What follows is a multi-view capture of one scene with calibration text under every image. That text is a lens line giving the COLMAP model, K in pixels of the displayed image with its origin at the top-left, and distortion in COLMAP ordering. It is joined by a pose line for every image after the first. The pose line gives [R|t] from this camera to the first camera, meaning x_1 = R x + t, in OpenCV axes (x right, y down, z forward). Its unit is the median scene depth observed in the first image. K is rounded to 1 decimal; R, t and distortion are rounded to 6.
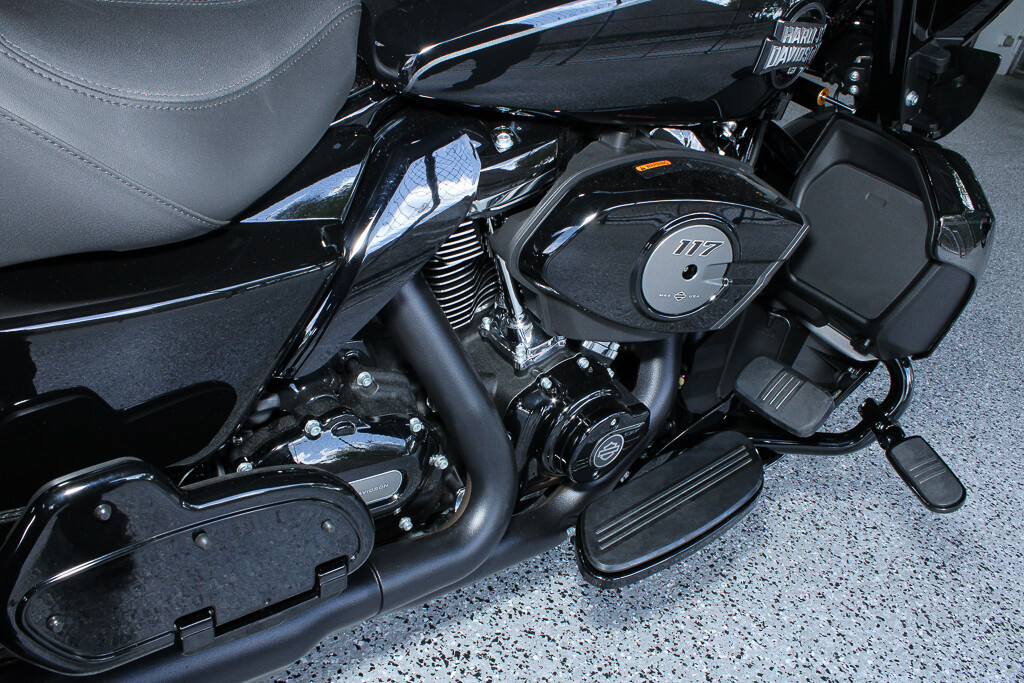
lens RADIAL K [[893.1, 0, 512.0], [0, 893.1, 341.5], [0, 0, 1]] dist [-0.154086, 0.124282]
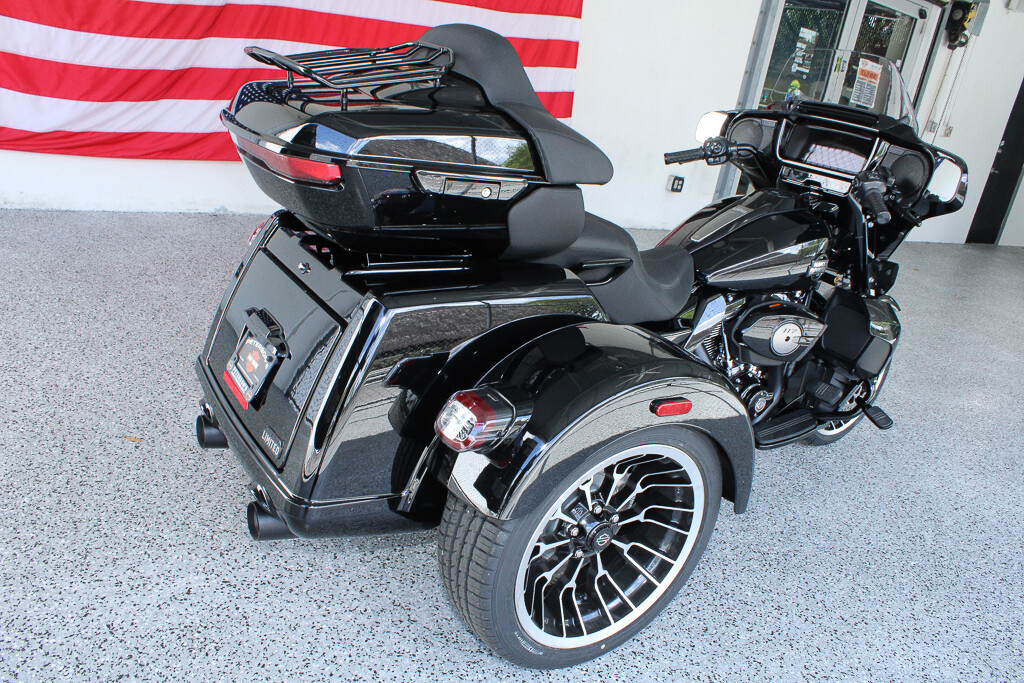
lens RADIAL K [[893.1, 0, 512.0], [0, 893.1, 341.5], [0, 0, 1]] dist [-0.154086, 0.124282]
pose [[0.996973, -0.005047, -0.077590, -0.442110], [-0.009634, 0.982182, -0.187684, 0.438518], [0.077155, 0.187863, 0.979160, -1.771181]]
